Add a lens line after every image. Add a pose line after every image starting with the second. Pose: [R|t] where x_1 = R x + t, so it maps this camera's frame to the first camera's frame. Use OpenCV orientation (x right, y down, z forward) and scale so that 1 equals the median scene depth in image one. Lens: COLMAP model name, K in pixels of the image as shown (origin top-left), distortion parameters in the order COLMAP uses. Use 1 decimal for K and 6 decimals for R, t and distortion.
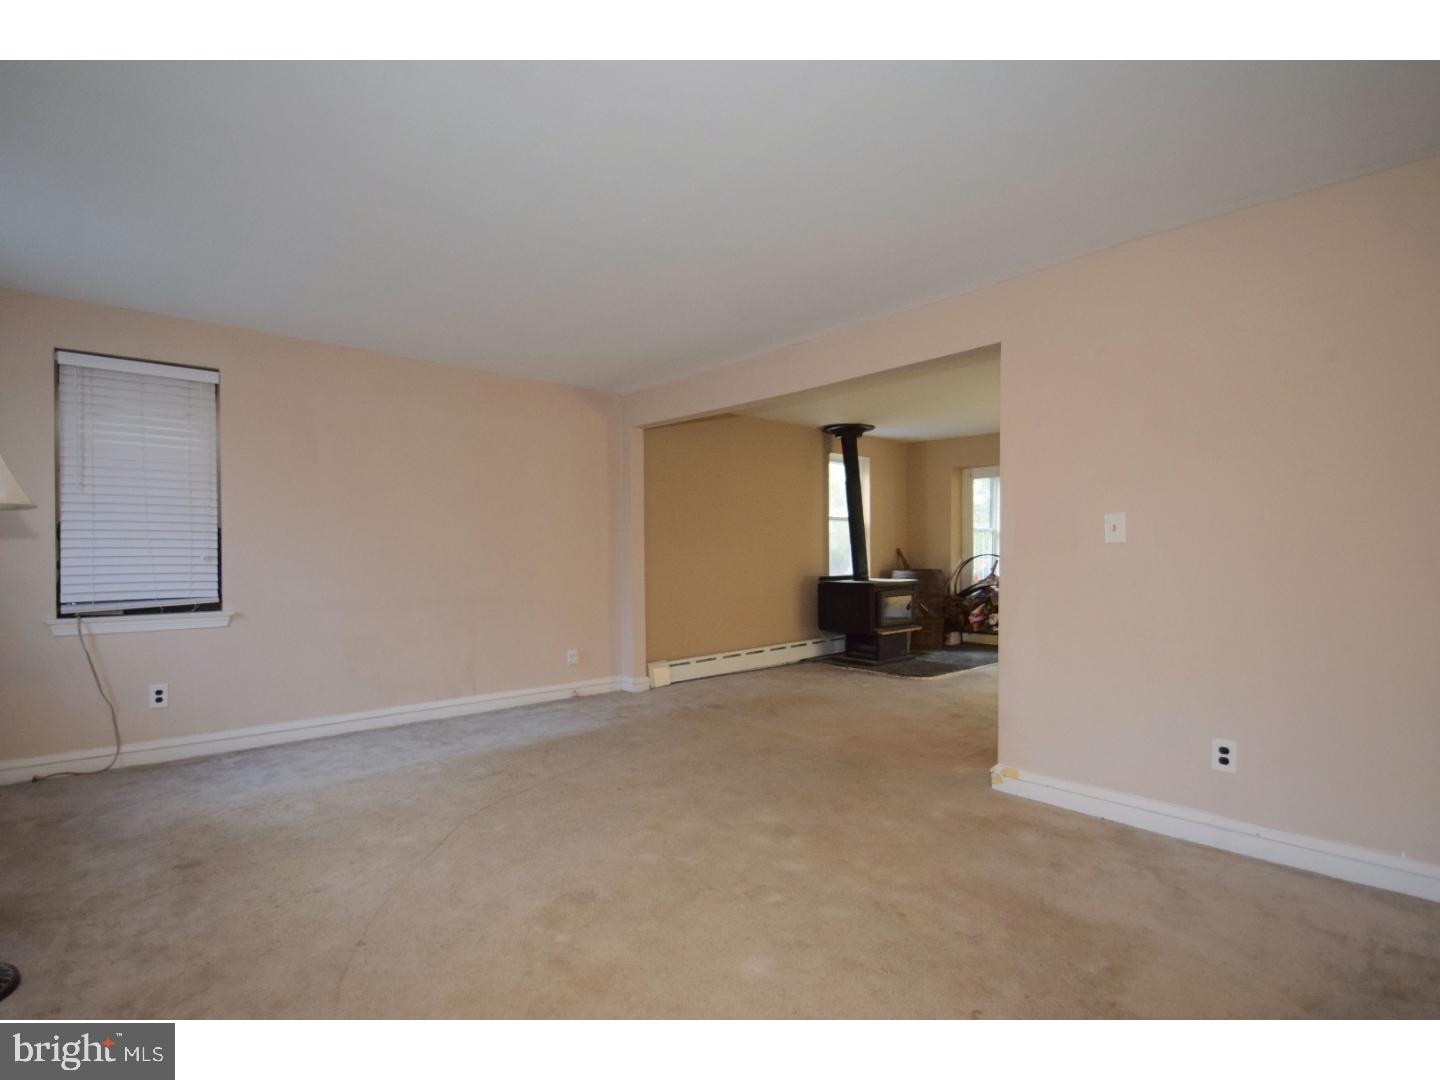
lens RADIAL K [[686.5, 0, 686.9], [0, 686.5, 567.1], [0, 0, 1]] dist [-0.000404, -0.017303]
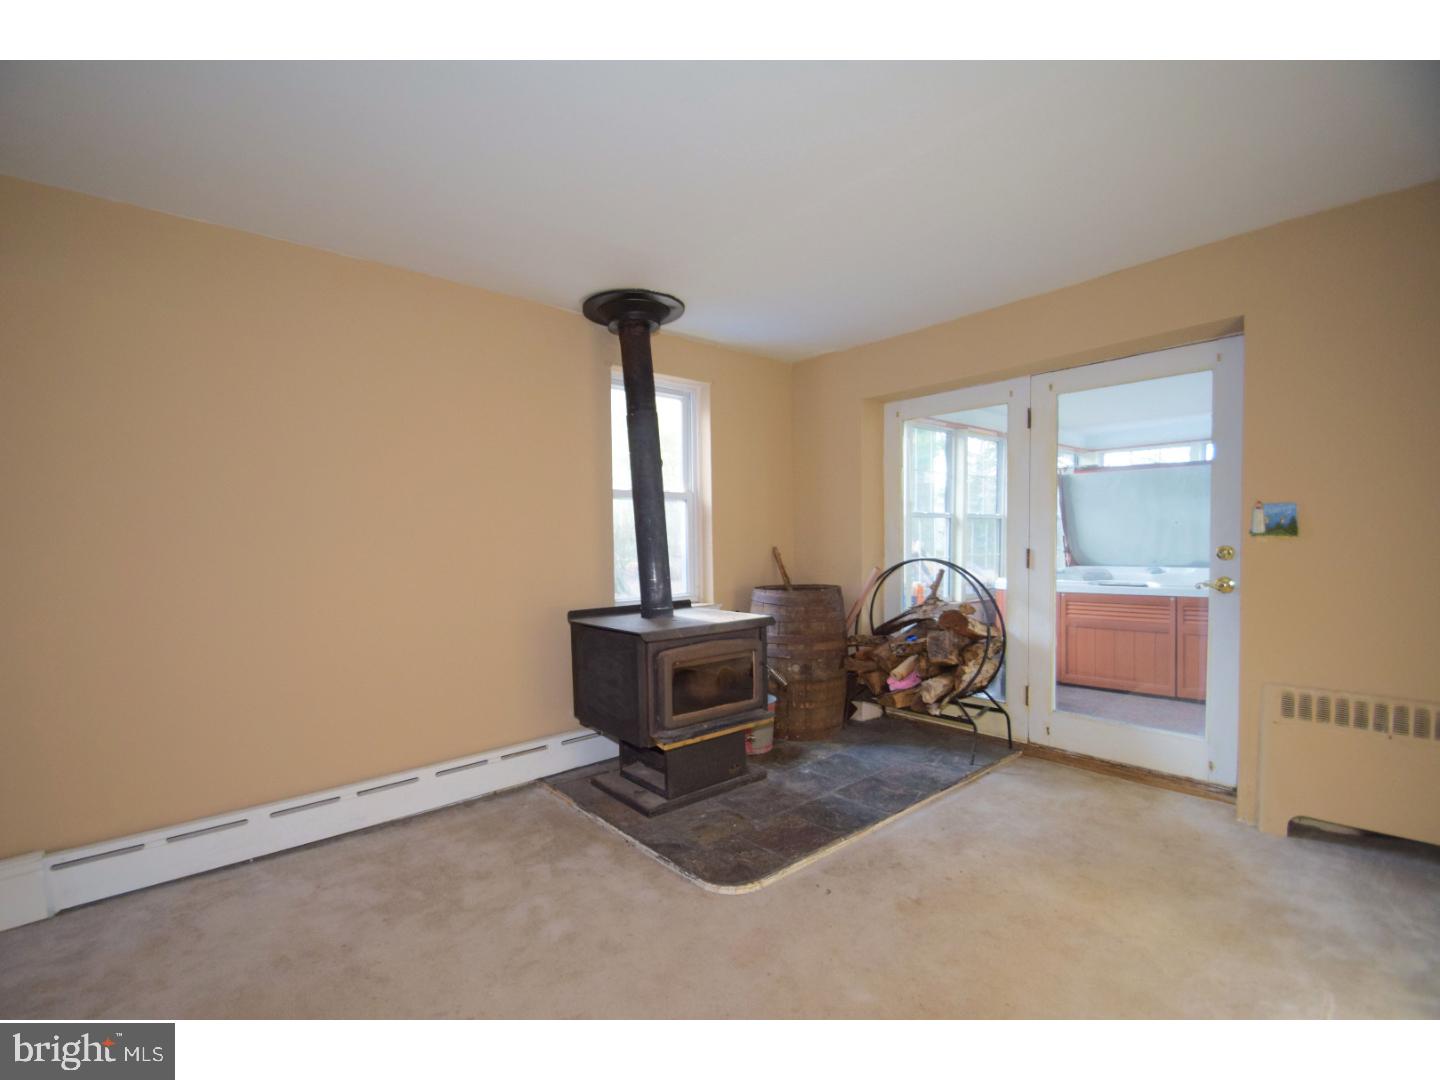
lens RADIAL K [[639.8, 0, 686.0], [0, 639.8, 562.3], [0, 0, 1]] dist [-0.000212, -0.016810]
pose [[0.999712, -0.009438, -0.022082, 0.265990], [0.009718, 0.999873, 0.012616, -0.023947], [0.021960, -0.012826, 0.999677, 0.505205]]
